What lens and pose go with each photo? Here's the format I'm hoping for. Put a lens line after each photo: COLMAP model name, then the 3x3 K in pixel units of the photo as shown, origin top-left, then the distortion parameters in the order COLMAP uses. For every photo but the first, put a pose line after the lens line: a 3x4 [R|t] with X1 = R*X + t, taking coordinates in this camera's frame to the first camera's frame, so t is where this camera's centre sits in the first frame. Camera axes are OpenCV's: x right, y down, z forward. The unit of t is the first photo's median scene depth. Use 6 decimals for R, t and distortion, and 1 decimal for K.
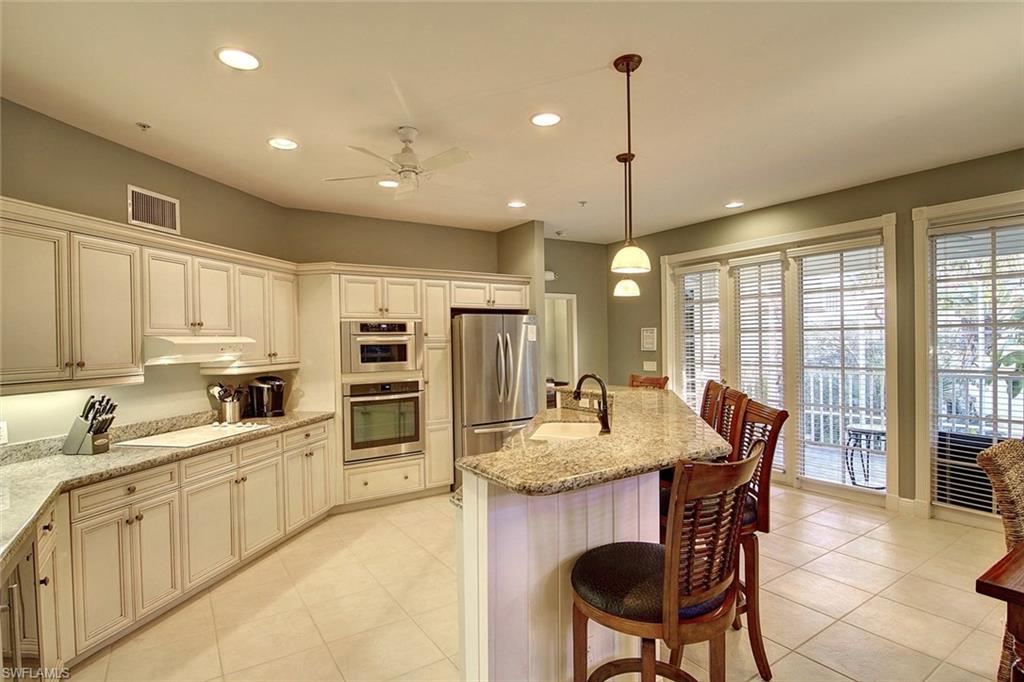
lens RADIAL K [[516.7, 0, 511.7], [0, 516.7, 345.3], [0, 0, 1]] dist [-0.009617, -0.009232]
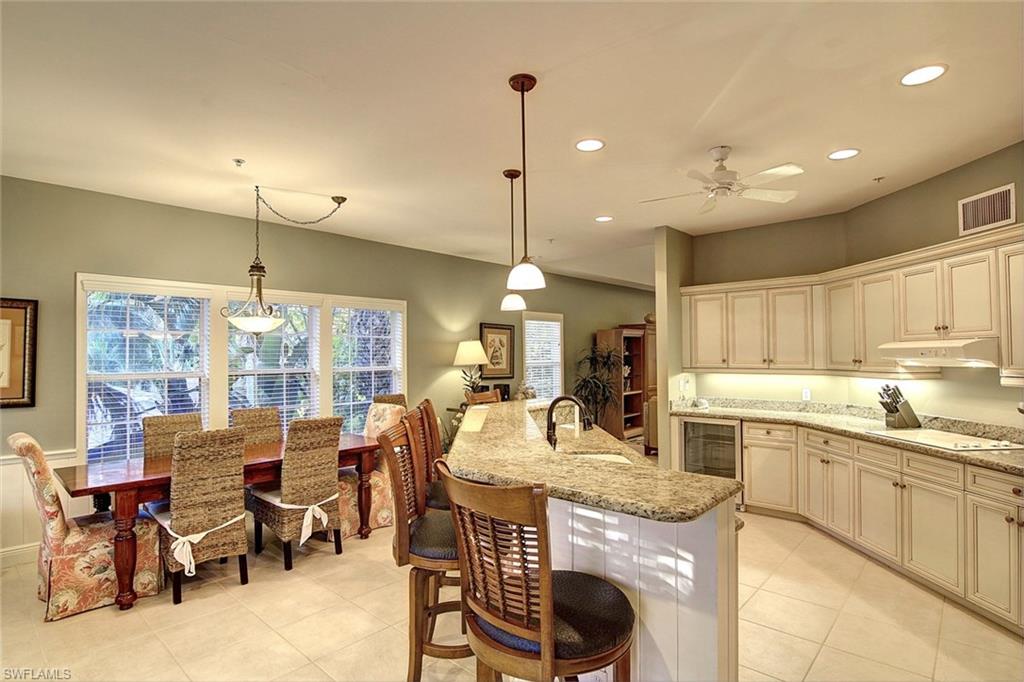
lens RADIAL K [[516.7, 0, 510.0], [0, 516.7, 343.2], [0, 0, 1]] dist [-0.009617, -0.009232]
pose [[-0.966857, 0.019372, -0.254584, 0.460856], [0.022686, 0.999692, -0.010091, -0.021150], [0.254310, -0.015532, -0.966998, 1.797832]]
